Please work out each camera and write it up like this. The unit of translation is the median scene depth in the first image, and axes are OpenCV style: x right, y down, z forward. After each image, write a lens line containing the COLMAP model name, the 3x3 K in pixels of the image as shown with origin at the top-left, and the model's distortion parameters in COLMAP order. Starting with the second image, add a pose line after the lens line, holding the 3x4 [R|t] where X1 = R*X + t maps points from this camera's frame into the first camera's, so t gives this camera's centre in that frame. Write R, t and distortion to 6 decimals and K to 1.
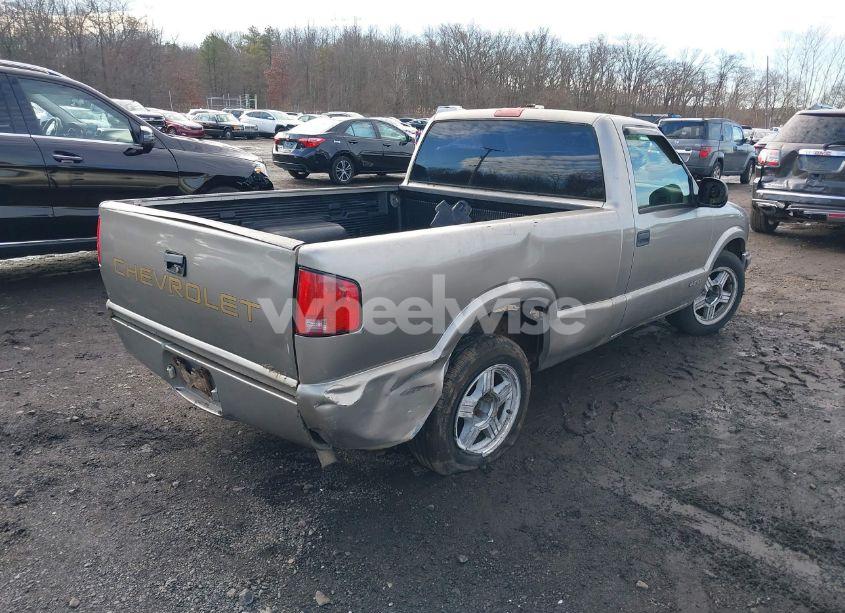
lens RADIAL K [[668.7, 0, 422.9], [0, 668.7, 341.0], [0, 0, 1]] dist [0.004606, -0.013625]
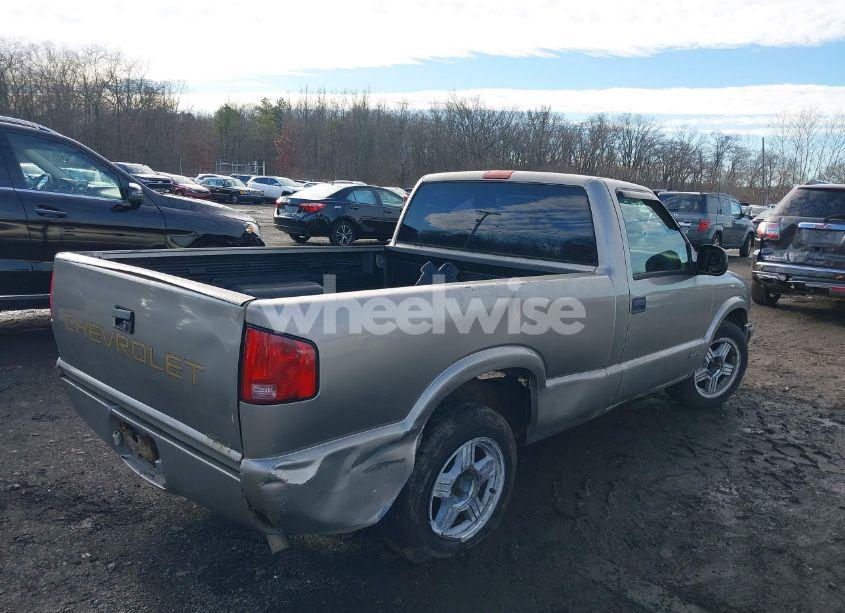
lens RADIAL K [[668.7, 0, 422.9], [0, 668.7, 341.0], [0, 0, 1]] dist [0.004606, -0.013625]
pose [[0.999747, 0.022279, -0.003018, 0.024597], [-0.022467, 0.994977, -0.097547, -0.003914], [0.000830, 0.097591, 0.995226, 0.058542]]
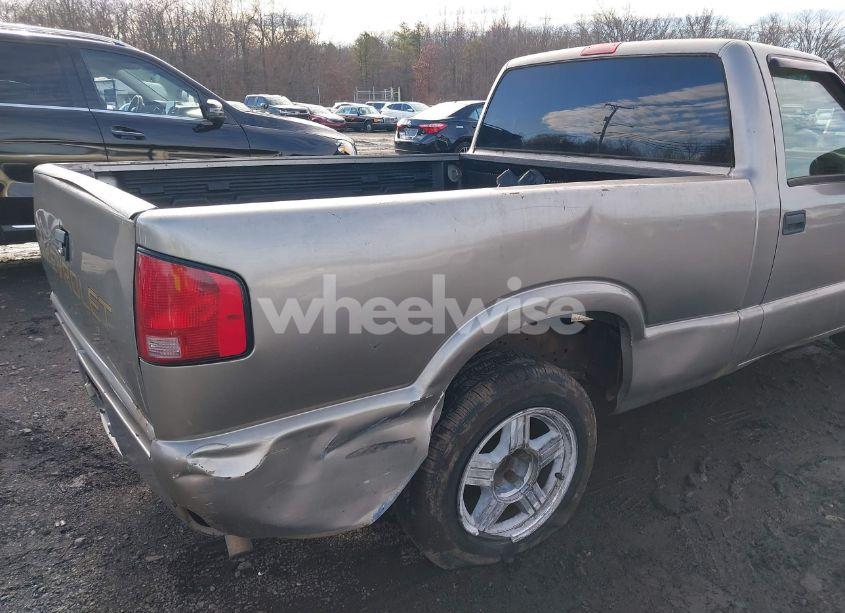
lens RADIAL K [[667.7, 0, 420.9], [0, 667.7, 332.5], [0, 0, 1]] dist [-0.007354, 0.011433]
pose [[0.976871, 0.046443, -0.208726, 0.092131], [-0.047059, 0.998890, 0.002014, -0.023436], [0.208588, 0.007855, 0.977972, 0.229676]]
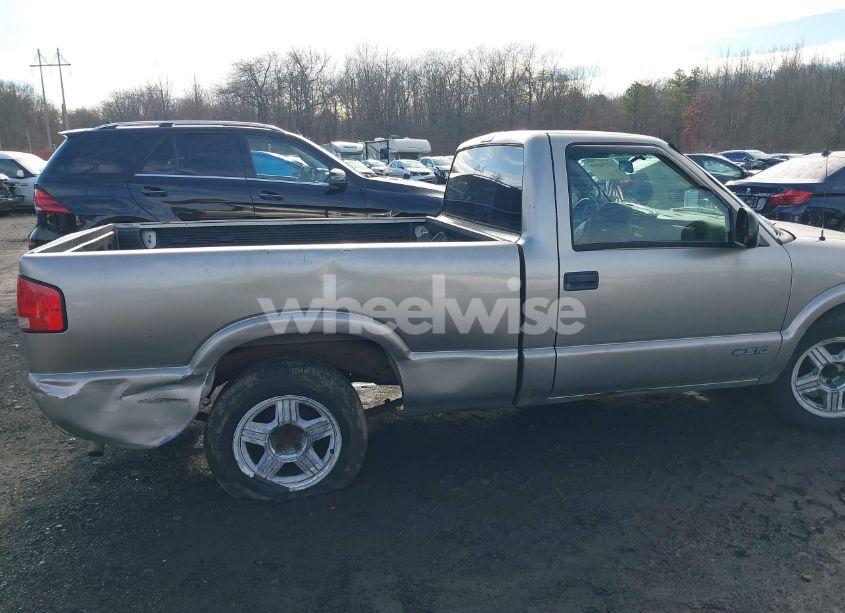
lens RADIAL K [[668.7, 0, 422.9], [0, 668.7, 341.0], [0, 0, 1]] dist [0.004606, -0.013625]
pose [[0.820979, 0.107645, -0.560719, 0.535371], [-0.142465, 0.989625, -0.018607, -0.034726], [0.552899, 0.095159, 0.827797, 0.205899]]
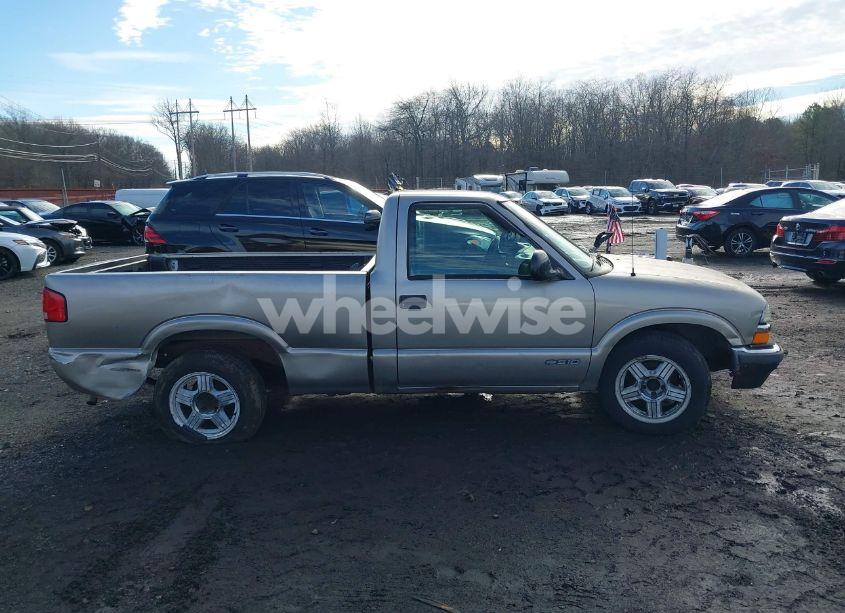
lens RADIAL K [[668.7, 0, 422.9], [0, 668.7, 341.0], [0, 0, 1]] dist [0.004606, -0.013625]
pose [[0.661759, 0.117074, -0.740519, 0.983831], [-0.194391, 0.980747, -0.018662, -0.063044], [0.724077, 0.156300, 0.671776, 0.250075]]
